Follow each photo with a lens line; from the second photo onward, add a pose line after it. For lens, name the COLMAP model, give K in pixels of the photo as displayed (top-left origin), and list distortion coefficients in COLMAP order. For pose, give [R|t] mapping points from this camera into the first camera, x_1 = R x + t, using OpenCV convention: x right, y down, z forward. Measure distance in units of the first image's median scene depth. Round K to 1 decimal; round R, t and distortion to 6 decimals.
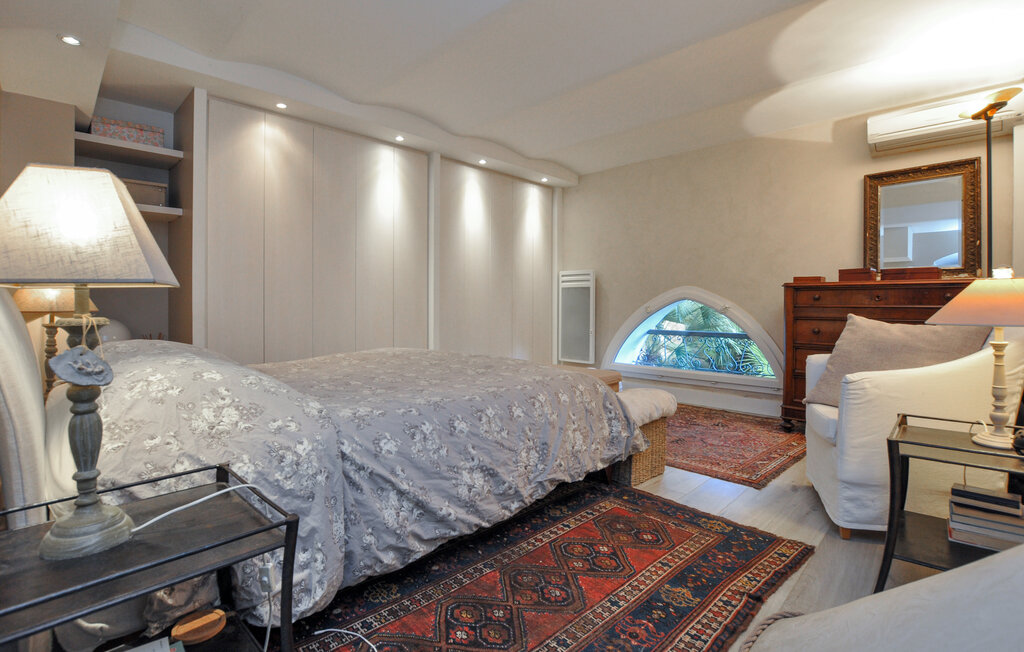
lens RADIAL K [[446.3, 0, 516.0], [0, 446.3, 320.0], [0, 0, 1]] dist [-0.023924, -0.000132]
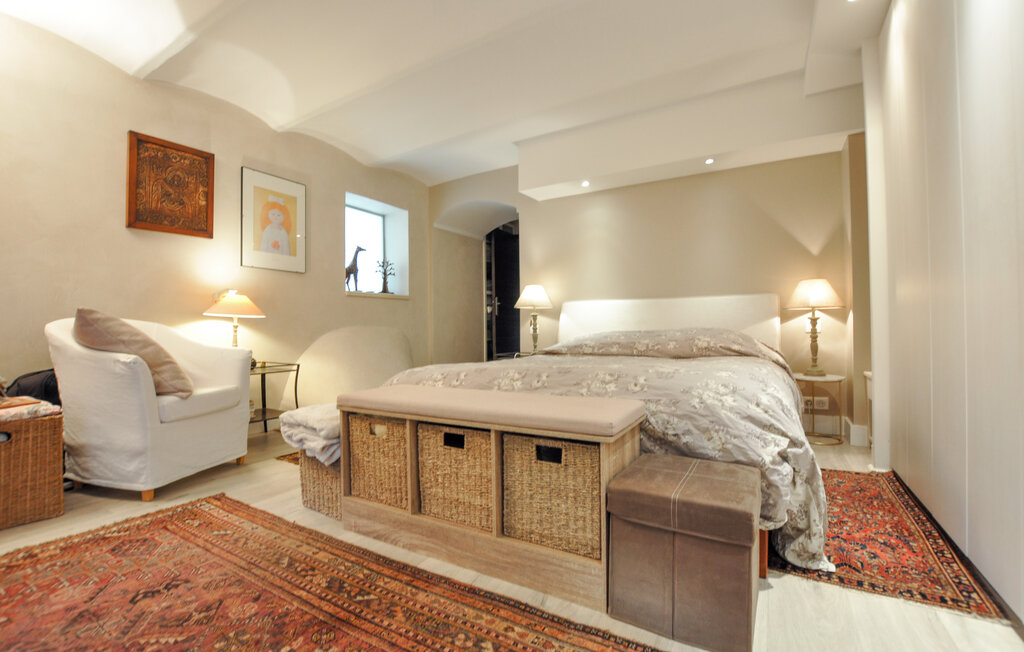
lens RADIAL K [[446.3, 0, 516.0], [0, 446.3, 320.0], [0, 0, 1]] dist [-0.023924, -0.000132]
pose [[-0.960394, 0.003309, -0.278627, 0.200162], [0.004378, 0.999985, -0.003215, 0.019136], [0.278612, -0.004308, -0.960394, 1.987597]]
